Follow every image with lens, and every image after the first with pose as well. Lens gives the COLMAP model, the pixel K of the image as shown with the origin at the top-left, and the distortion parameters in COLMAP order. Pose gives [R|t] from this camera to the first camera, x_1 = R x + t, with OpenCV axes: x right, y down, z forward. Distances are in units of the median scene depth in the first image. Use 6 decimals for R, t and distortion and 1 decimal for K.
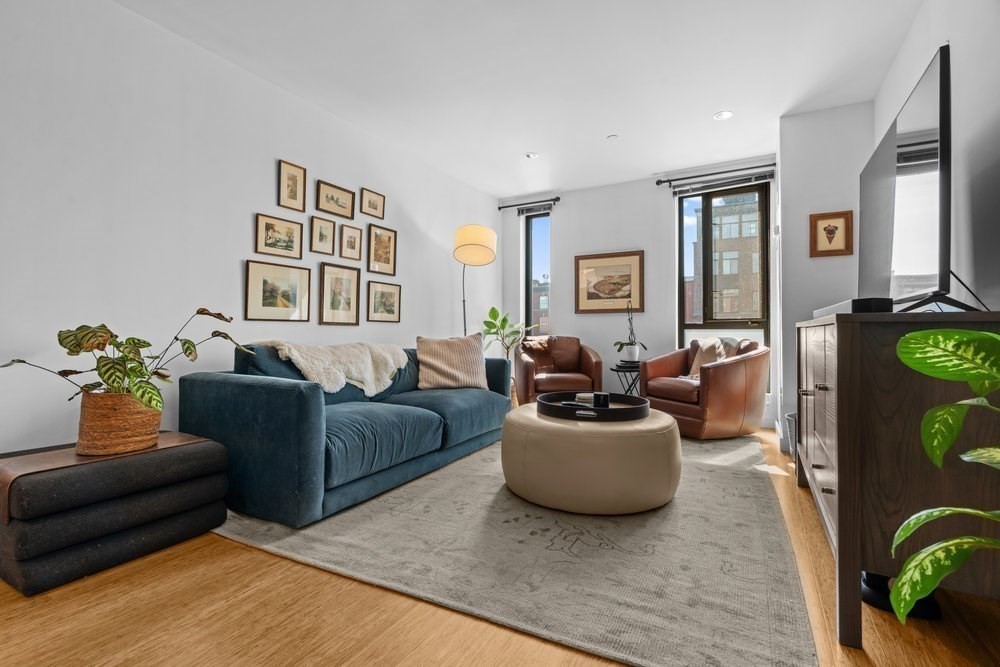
lens RADIAL K [[455.2, 0, 500.0], [0, 455.2, 333.5], [0, 0, 1]] dist [-0.003571, -0.000249]
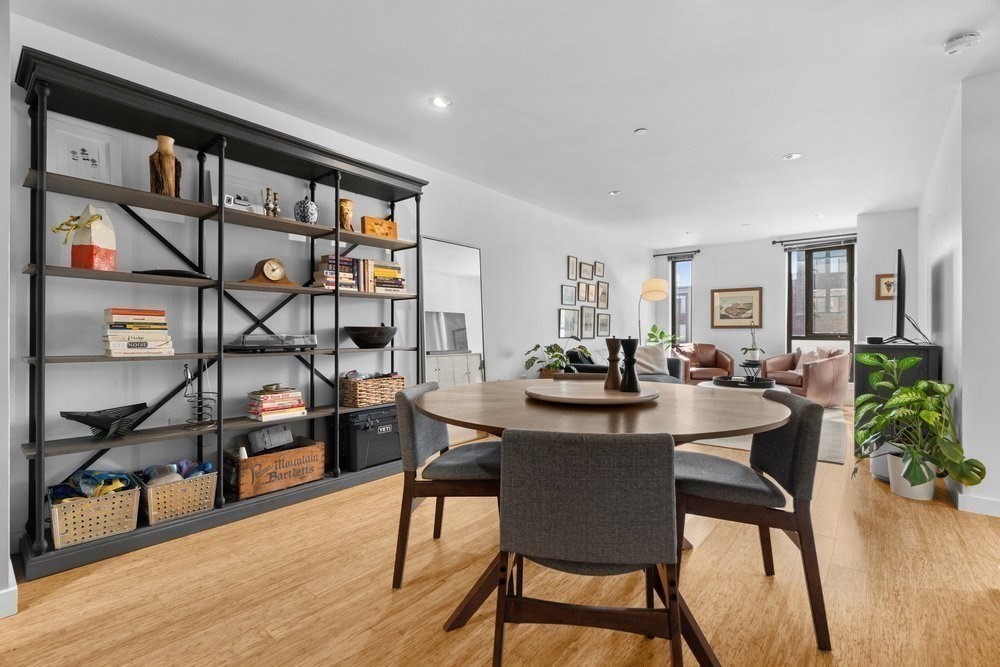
lens RADIAL K [[455.2, 0, 500.0], [0, 455.2, 333.5], [0, 0, 1]] dist [-0.003571, -0.000249]
pose [[0.984897, 0.003216, -0.173112, -0.286457], [-0.002392, 0.999985, 0.004970, -0.036297], [0.173125, -0.004481, 0.984890, -0.651059]]
